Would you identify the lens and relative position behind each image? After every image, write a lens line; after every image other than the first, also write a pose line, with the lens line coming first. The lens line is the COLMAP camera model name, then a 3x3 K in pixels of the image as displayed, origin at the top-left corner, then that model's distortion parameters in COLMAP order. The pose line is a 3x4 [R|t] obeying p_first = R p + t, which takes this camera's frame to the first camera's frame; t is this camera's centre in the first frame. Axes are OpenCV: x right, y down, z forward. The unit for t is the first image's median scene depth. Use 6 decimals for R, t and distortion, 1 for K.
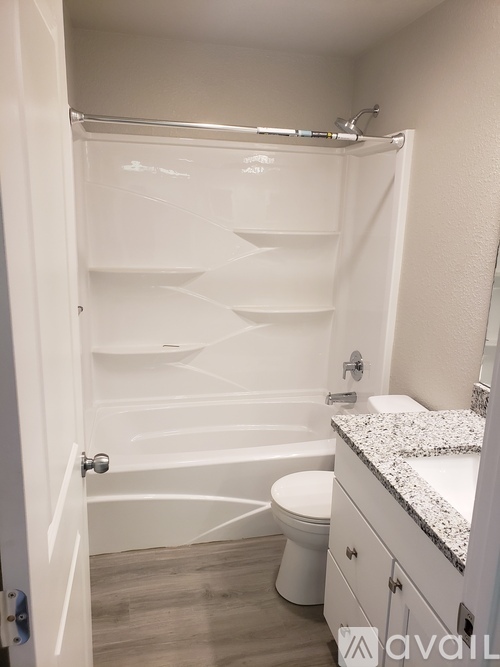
lens RADIAL K [[514.3, 0, 264.5], [0, 514.3, 332.9], [0, 0, 1]] dist [0.000461, -0.002417]
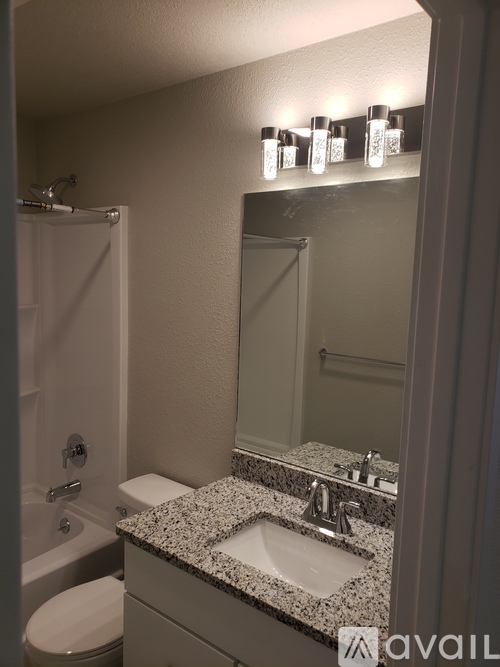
lens RADIAL K [[514.3, 0, 264.5], [0, 514.3, 332.9], [0, 0, 1]] dist [0.000461, -0.002417]
pose [[0.780731, -0.073154, 0.620570, -0.174167], [0.138950, 0.988583, -0.058276, -0.067114], [-0.609222, 0.131726, 0.781983, 0.102876]]
